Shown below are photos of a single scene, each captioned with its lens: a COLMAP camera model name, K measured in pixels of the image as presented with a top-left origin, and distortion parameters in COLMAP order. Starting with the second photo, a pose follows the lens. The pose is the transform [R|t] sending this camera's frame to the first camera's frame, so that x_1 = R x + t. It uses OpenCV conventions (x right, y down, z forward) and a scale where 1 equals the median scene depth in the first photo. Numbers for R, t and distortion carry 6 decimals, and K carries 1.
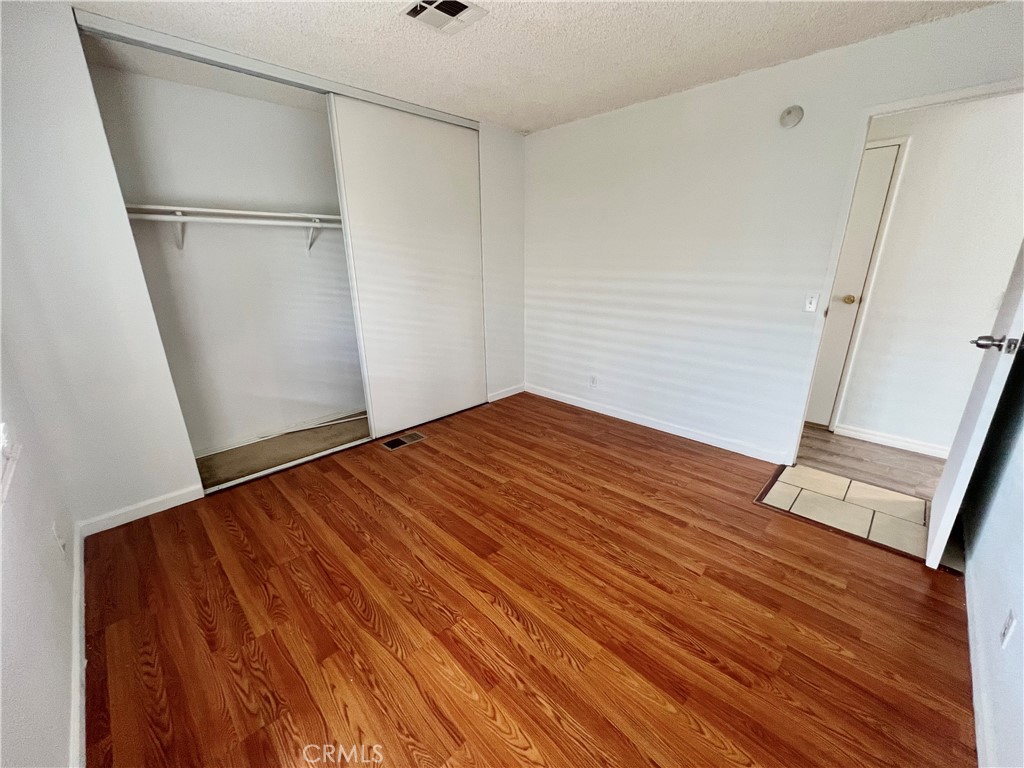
lens RADIAL K [[410.9, 0, 510.1], [0, 410.9, 388.6], [0, 0, 1]] dist [-0.002991, 0.000843]
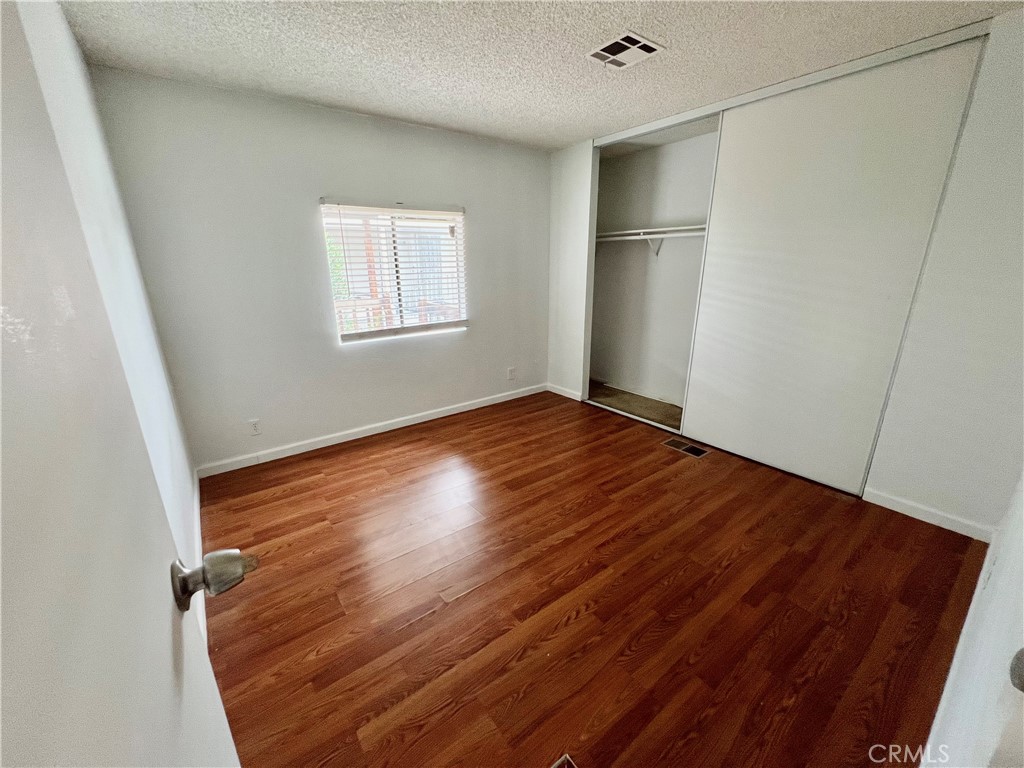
lens RADIAL K [[395.2, 0, 495.4], [0, 395.2, 383.4], [0, 0, 1]] dist [-0.001968, 0.000005]
pose [[-0.151404, 0.298375, -0.942364, 0.783326], [-0.287672, 0.898788, 0.330796, -0.231774], [0.945686, 0.321175, -0.050247, 0.670009]]
